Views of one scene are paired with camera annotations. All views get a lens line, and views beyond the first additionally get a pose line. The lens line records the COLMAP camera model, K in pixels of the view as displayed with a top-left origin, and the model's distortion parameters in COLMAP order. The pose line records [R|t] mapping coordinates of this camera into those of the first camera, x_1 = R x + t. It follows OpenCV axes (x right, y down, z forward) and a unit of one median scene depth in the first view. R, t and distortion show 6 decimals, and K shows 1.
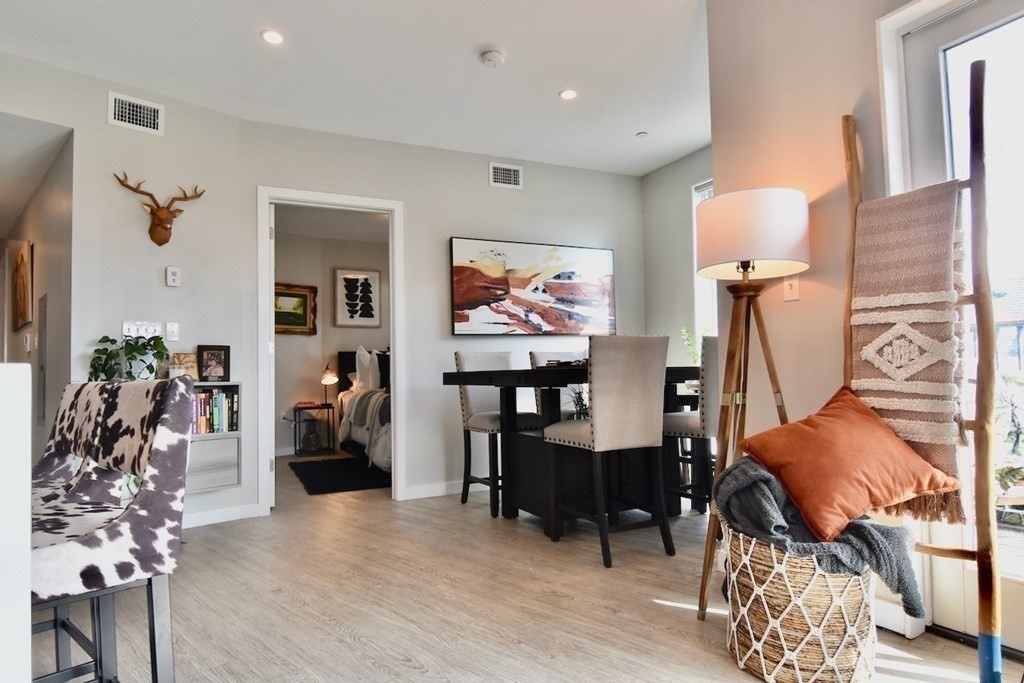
lens RADIAL K [[574.2, 0, 508.7], [0, 574.2, 347.4], [0, 0, 1]] dist [-0.001349, -0.017915]
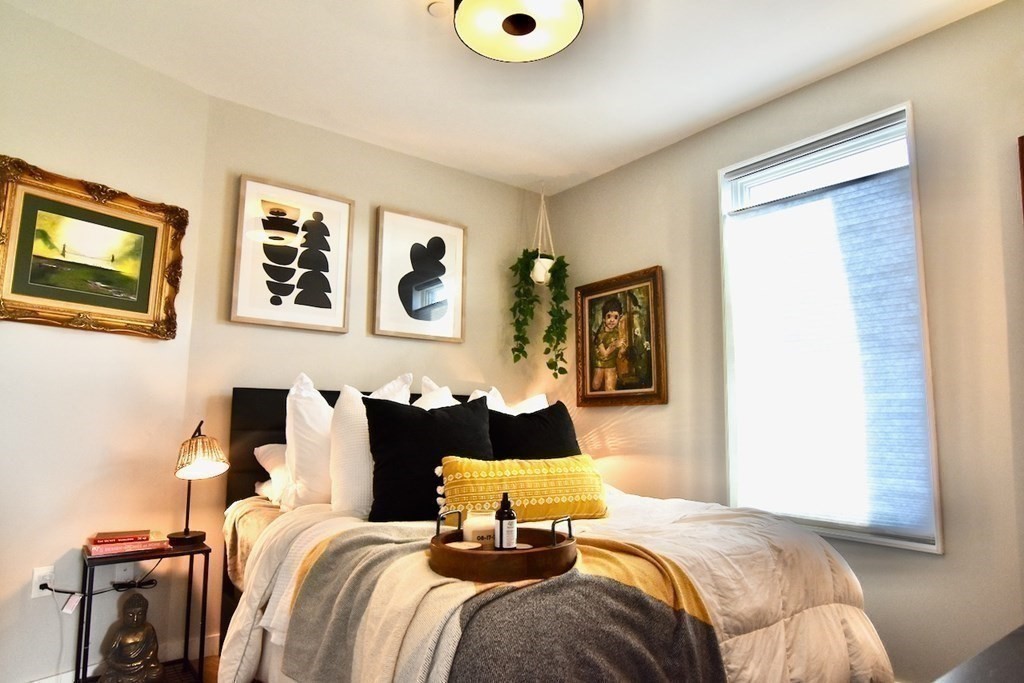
lens RADIAL K [[583.3, 0, 509.9], [0, 583.3, 349.5], [0, 0, 1]] dist [-0.001799, -0.015308]
pose [[0.984180, 0.054317, 0.168639, -0.186764], [-0.041483, 0.996034, -0.078716, 0.005248], [-0.172246, 0.070475, 0.982530, 0.599052]]
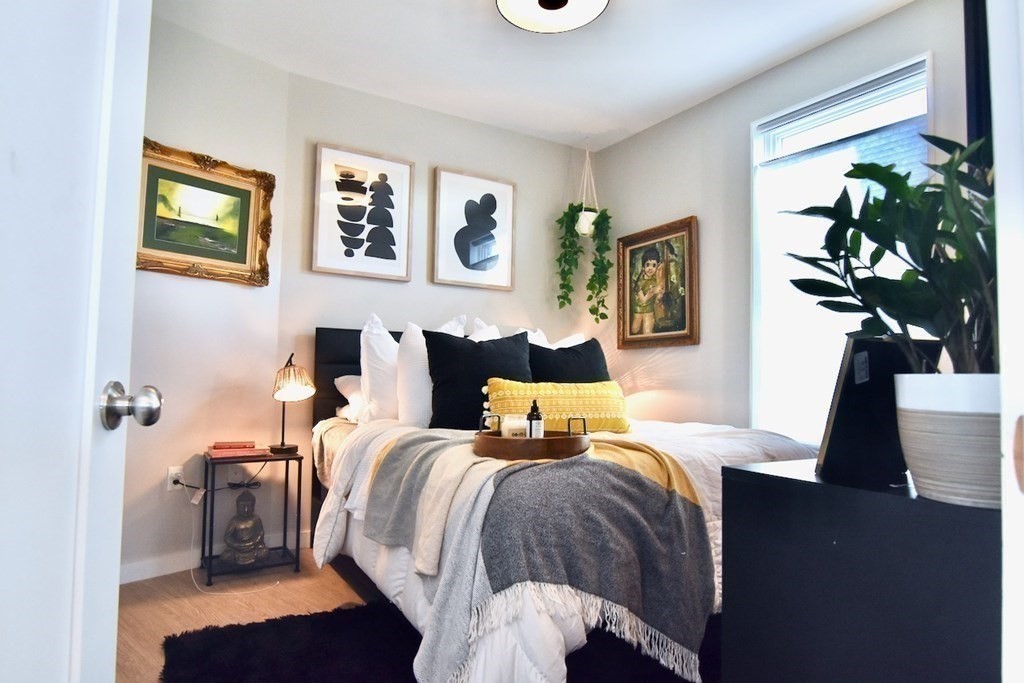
lens RADIAL K [[574.2, 0, 508.7], [0, 574.2, 347.4], [0, 0, 1]] dist [-0.001349, -0.017915]
pose [[0.996656, 0.045950, 0.067561, -0.180219], [-0.045770, 0.998943, -0.004203, 0.018377], [-0.067682, 0.001096, 0.997706, 0.553883]]
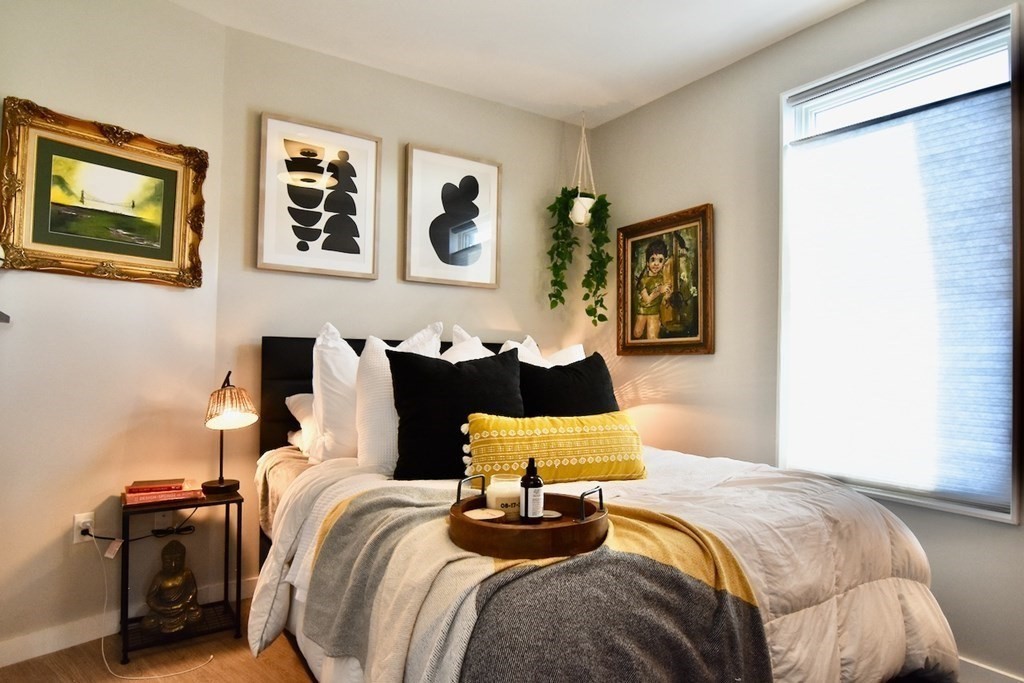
lens RADIAL K [[583.3, 0, 509.9], [0, 583.3, 349.5], [0, 0, 1]] dist [-0.001799, -0.015308]
pose [[0.994081, 0.041593, 0.100363, -0.178196], [-0.044160, 0.998748, 0.023491, -0.000014], [-0.099260, -0.027784, 0.994674, 0.618629]]
